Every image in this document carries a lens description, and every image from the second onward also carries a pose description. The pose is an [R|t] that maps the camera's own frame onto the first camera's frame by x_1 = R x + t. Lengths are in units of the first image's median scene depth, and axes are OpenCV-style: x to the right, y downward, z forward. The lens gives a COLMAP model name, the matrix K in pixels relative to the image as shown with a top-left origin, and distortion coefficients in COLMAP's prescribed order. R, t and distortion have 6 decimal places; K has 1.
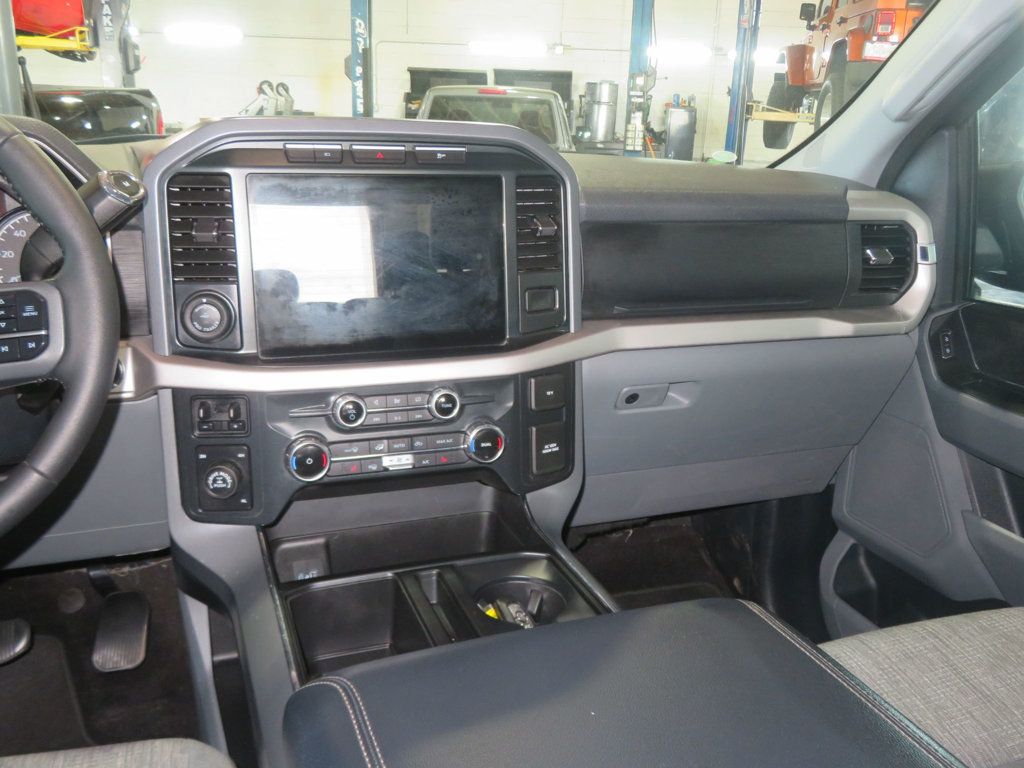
lens RADIAL K [[867.8, 0, 512.0], [0, 867.8, 384.0], [0, 0, 1]] dist [-0.004233, -0.010087]
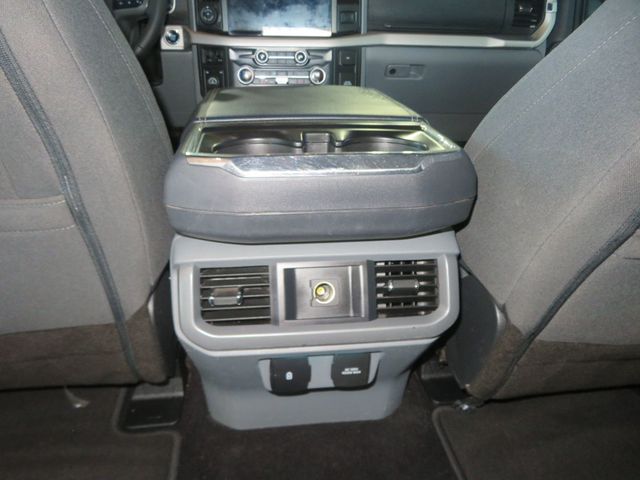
lens RADIAL K [[456.4, 0, 320.0], [0, 456.4, 240.0], [0, 0, 1]] dist [-0.006685, 0.000054]
pose [[0.968850, 0.101981, -0.225677, 0.288271], [-0.064080, 0.983475, 0.169324, 0.279484], [0.239215, -0.149588, 0.959374, -0.271447]]
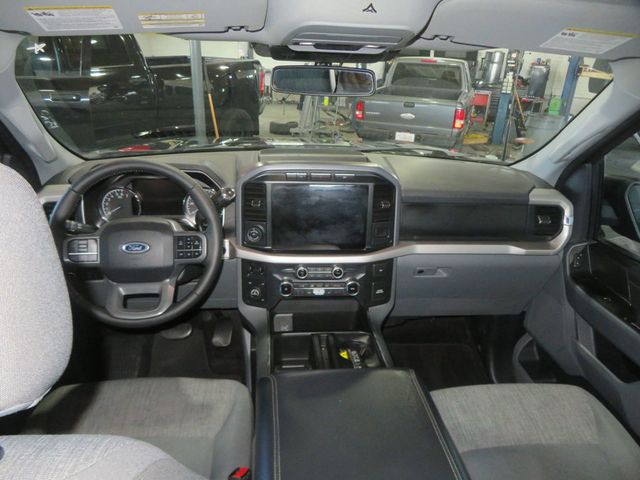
lens RADIAL K [[456.4, 0, 320.0], [0, 456.4, 240.0], [0, 0, 1]] dist [-0.006685, 0.000054]
pose [[0.965210, 0.104033, -0.239890, 0.176970], [-0.082303, 0.991686, 0.098917, -0.189571], [0.248186, -0.075732, 0.965748, -0.319245]]
